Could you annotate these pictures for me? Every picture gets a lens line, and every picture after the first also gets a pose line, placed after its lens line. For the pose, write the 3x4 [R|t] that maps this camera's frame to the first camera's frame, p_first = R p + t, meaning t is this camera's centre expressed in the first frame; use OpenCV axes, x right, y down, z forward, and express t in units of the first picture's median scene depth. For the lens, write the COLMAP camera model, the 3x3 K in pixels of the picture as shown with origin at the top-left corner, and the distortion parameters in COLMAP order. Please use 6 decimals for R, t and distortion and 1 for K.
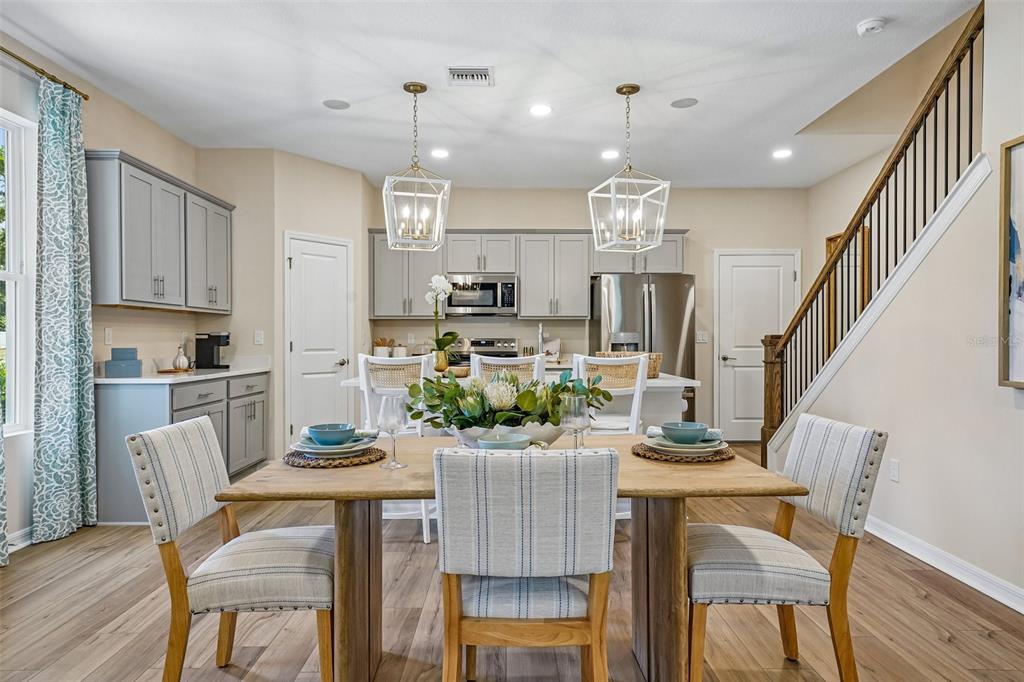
lens RADIAL K [[611.1, 0, 505.5], [0, 611.1, 342.9], [0, 0, 1]] dist [0.025063, -0.004759]
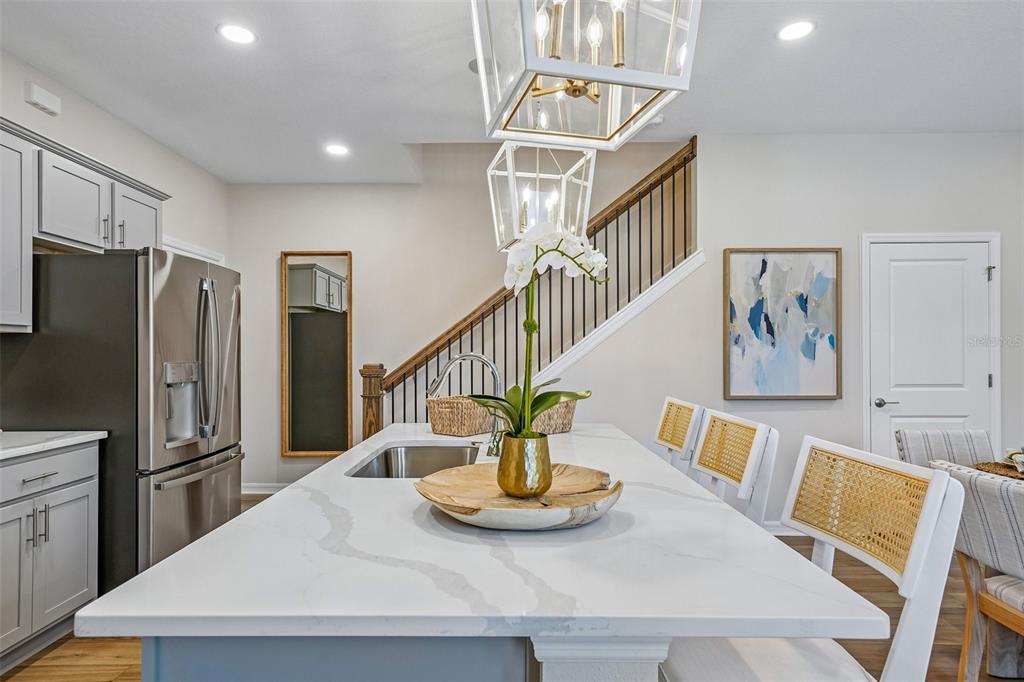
lens RADIAL K [[575.2, 0, 512.7], [0, 575.2, 349.8], [0, 0, 1]] dist [0.015382, -0.002066]
pose [[0.002891, 0.005960, 0.999978, -0.403154], [0.006068, 0.999964, -0.005977, -0.030280], [-0.999977, 0.006085, 0.002854, 0.903325]]
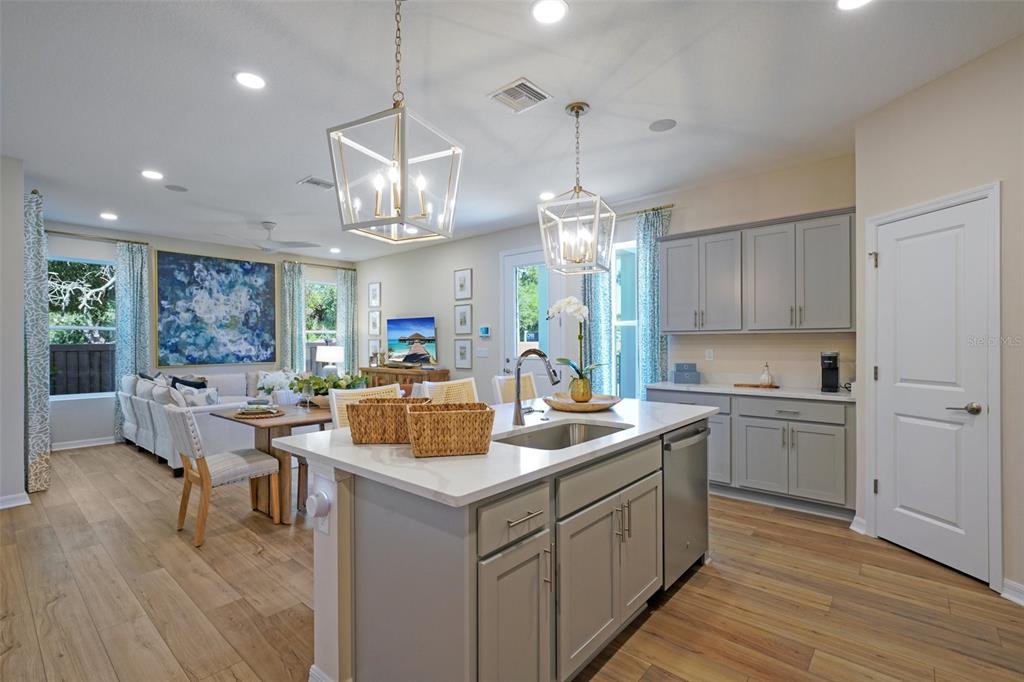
lens RADIAL K [[467.6, 0, 509.8], [0, 467.6, 344.3], [0, 0, 1]] dist [-0.001703, -0.000058]
pose [[-0.655242, 0.005113, -0.755402, 0.431105], [-0.000669, 0.999973, 0.007349, -0.038934], [0.755419, 0.005320, -0.655221, 1.239523]]
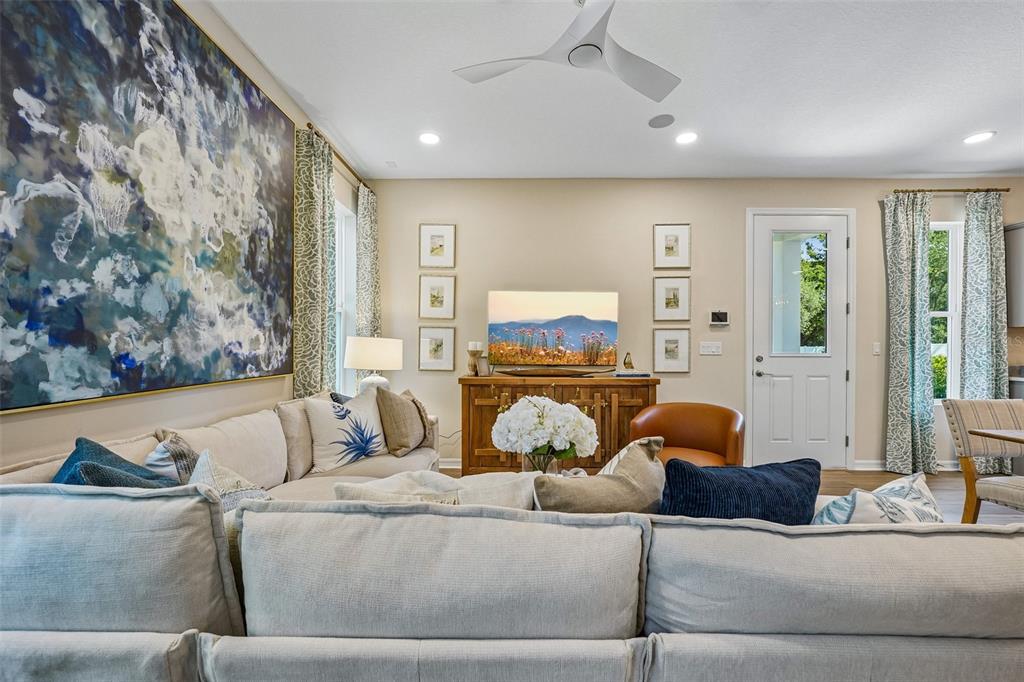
lens RADIAL K [[426.0, 0, 509.7], [0, 426.0, 347.2], [0, 0, 1]] dist [-0.002980, 0.001460]
pose [[-0.013928, 0.001676, -0.999902, 0.313346], [-0.009945, 0.999949, 0.001815, -0.003431], [0.999854, 0.009970, -0.013911, -0.160333]]
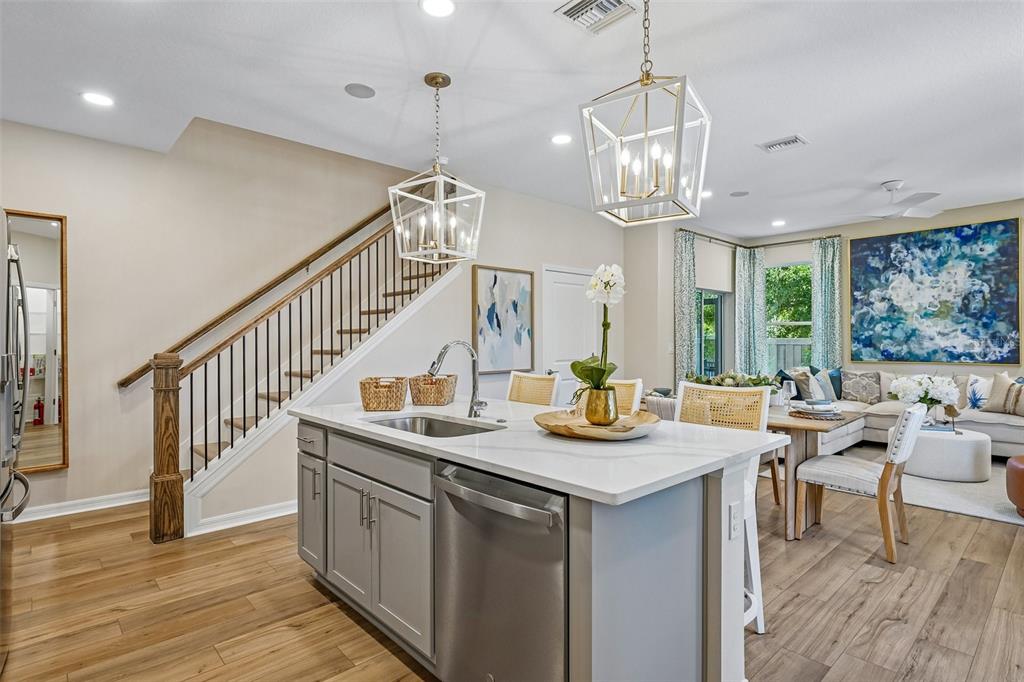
lens RADIAL K [[527.7, 0, 508.4], [0, 527.7, 341.2], [0, 0, 1]] dist [0.010751, 0.001234]
pose [[-0.678463, 0.002014, 0.734632, -0.381905], [0.007246, 0.999966, 0.003951, -0.031467], [-0.734599, 0.008004, -0.678454, 1.274844]]
